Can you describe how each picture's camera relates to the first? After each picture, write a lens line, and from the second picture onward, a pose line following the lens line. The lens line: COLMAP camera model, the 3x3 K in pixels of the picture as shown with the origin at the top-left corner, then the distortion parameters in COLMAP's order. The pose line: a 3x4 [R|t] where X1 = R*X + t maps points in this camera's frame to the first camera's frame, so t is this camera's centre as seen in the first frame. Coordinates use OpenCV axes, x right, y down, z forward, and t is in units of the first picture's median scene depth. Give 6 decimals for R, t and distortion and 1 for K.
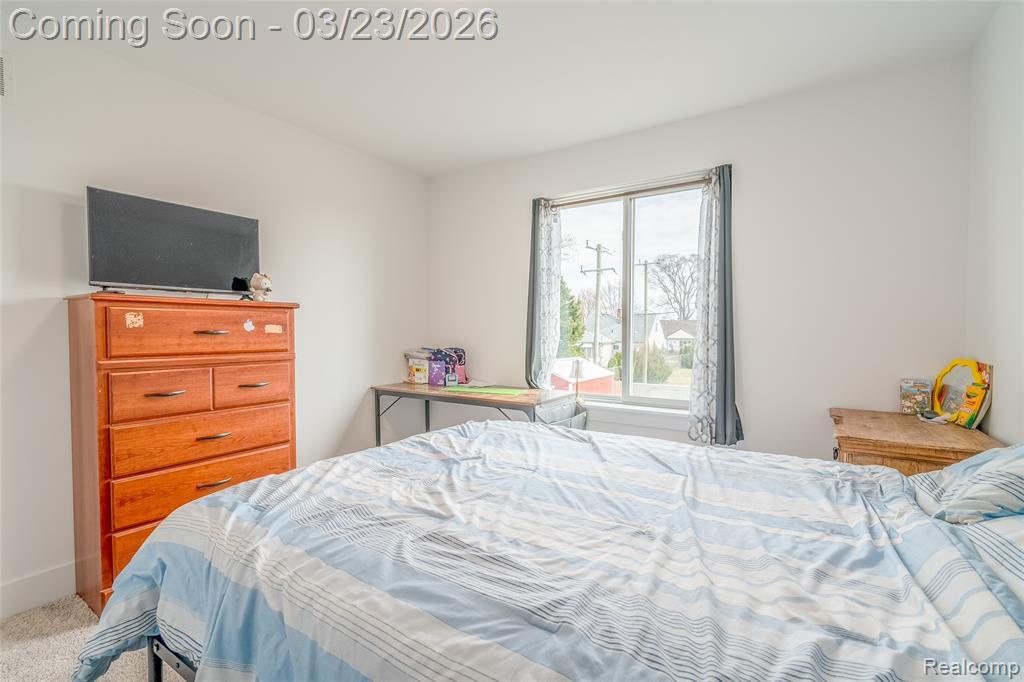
lens RADIAL K [[466.3, 0, 509.3], [0, 466.3, 338.1], [0, 0, 1]] dist [-0.003924, 0.001192]
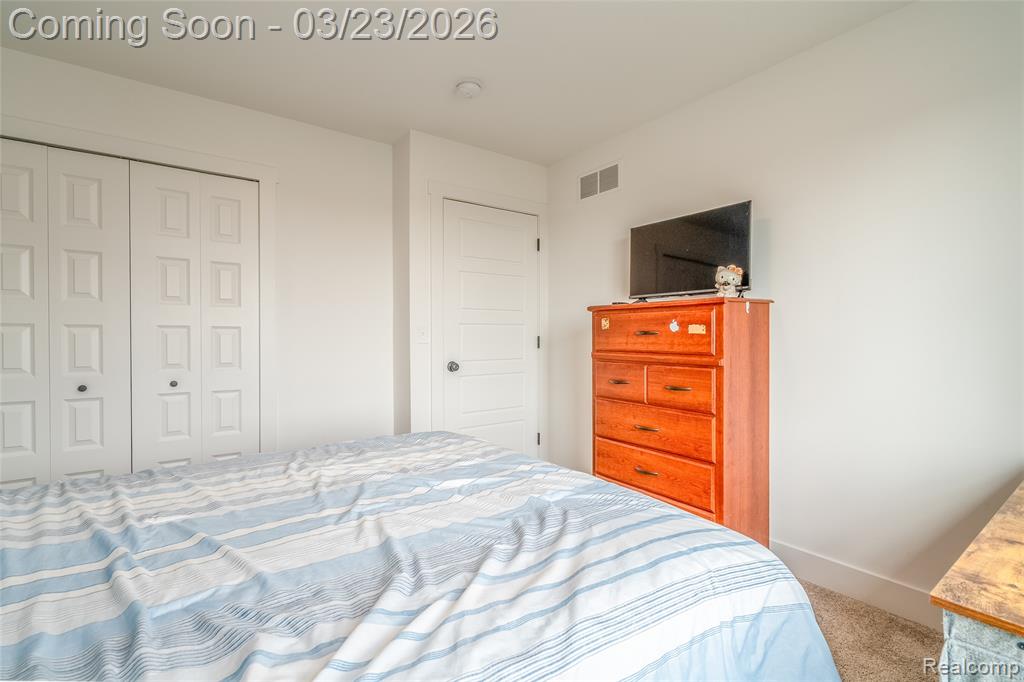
lens RADIAL K [[466.3, 0, 505.2], [0, 466.3, 339.7], [0, 0, 1]] dist [-0.003924, 0.001192]
pose [[-0.355450, 0.015066, -0.934574, 0.463942], [-0.013717, 0.999678, 0.021333, -0.014012], [0.934595, 0.020403, -0.355129, 0.996358]]
